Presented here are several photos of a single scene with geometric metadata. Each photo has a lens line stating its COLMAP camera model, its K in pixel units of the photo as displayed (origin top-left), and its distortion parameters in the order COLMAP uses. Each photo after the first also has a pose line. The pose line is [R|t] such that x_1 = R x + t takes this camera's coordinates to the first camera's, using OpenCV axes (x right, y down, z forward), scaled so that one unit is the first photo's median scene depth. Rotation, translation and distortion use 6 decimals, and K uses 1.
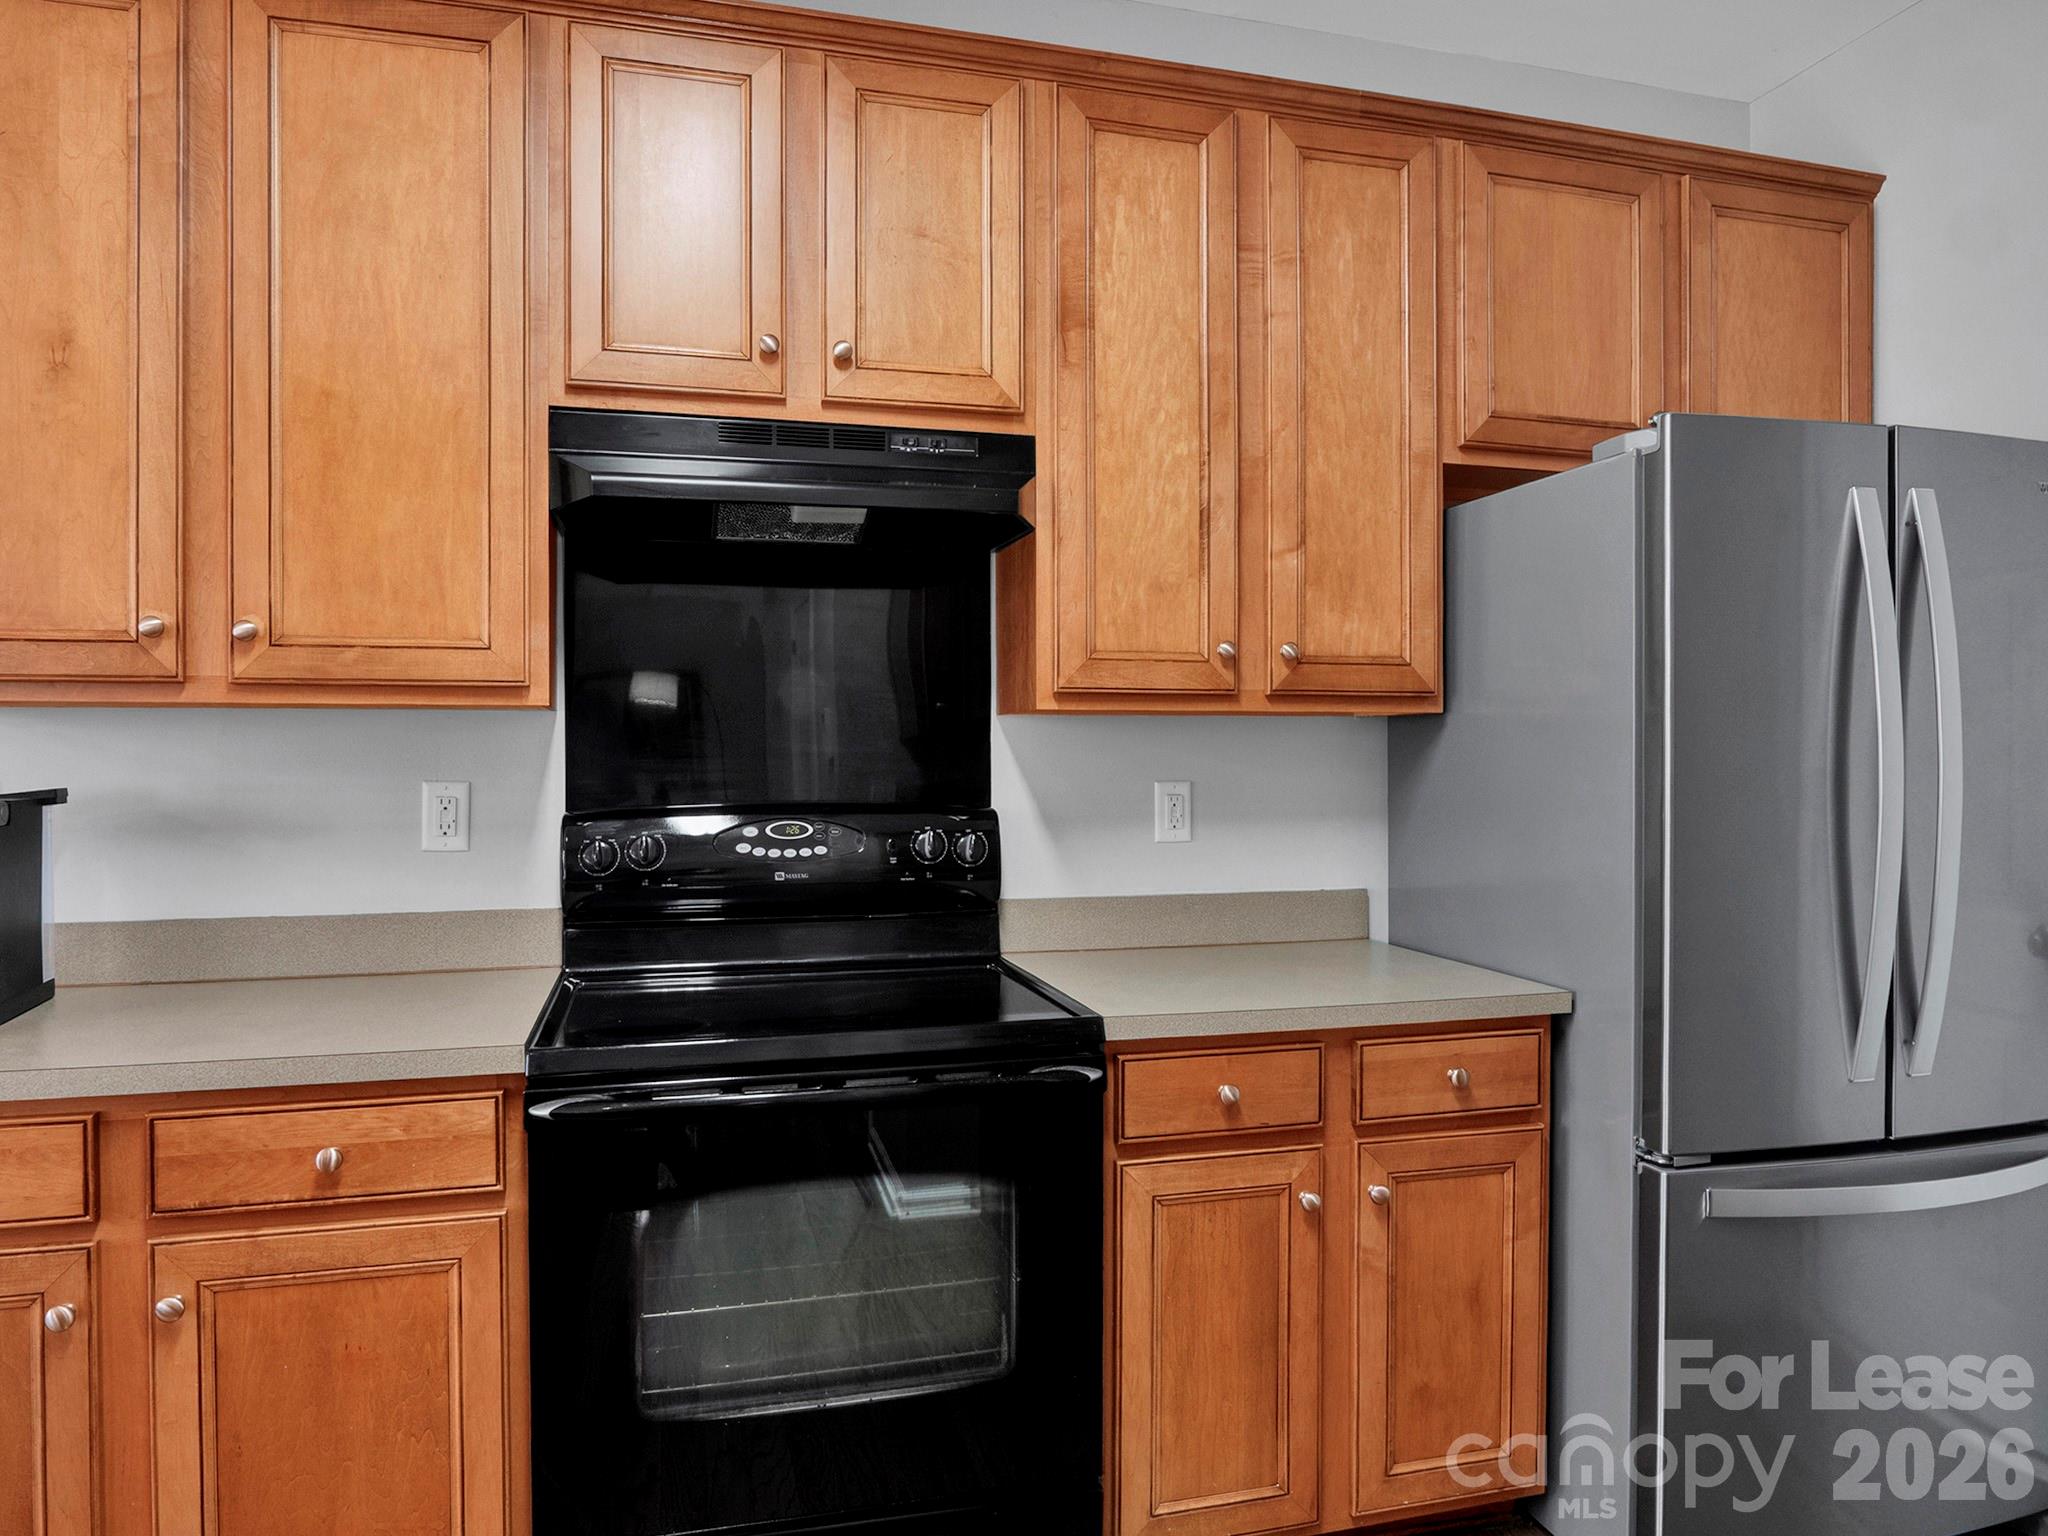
lens RADIAL K [[1323.9, 0, 1014.2], [0, 1323.9, 779.1], [0, 0, 1]] dist [-0.020767, 0.003622]
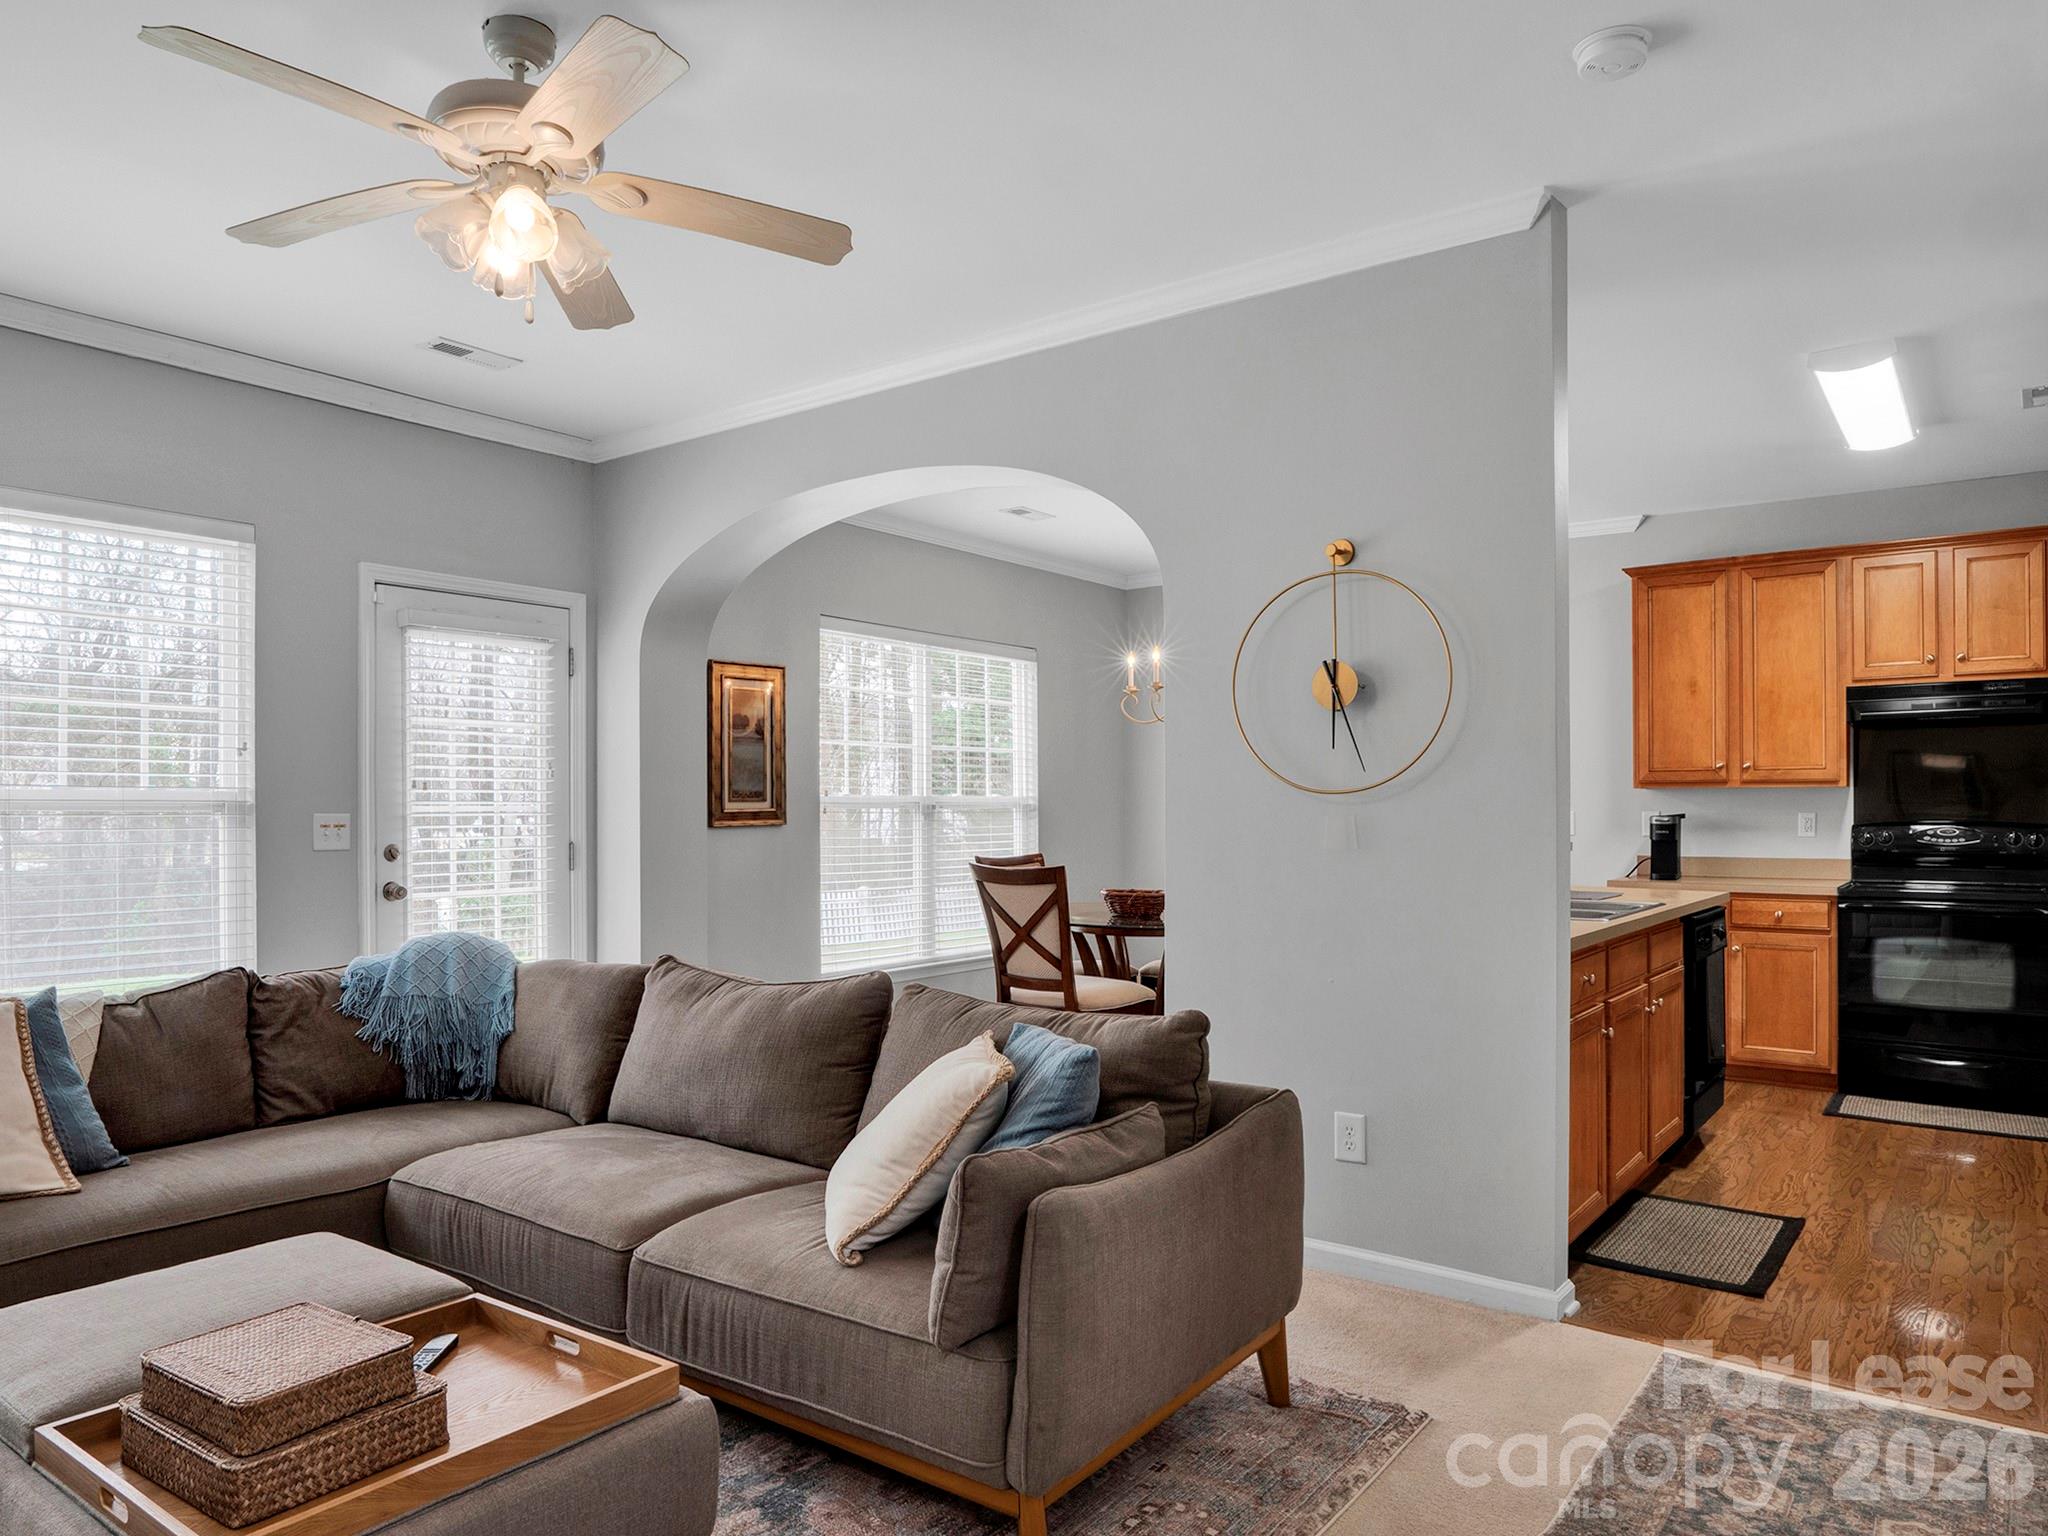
lens RADIAL K [[1347.3, 0, 1027.5], [0, 1347.3, 801.2], [0, 0, 1]] dist [-0.027122, -0.003607]
pose [[0.621379, 0.000460, -0.783510, 0.914549], [-0.009593, 0.999929, -0.007021, 0.016453], [0.783451, 0.011879, 0.621340, -2.475456]]
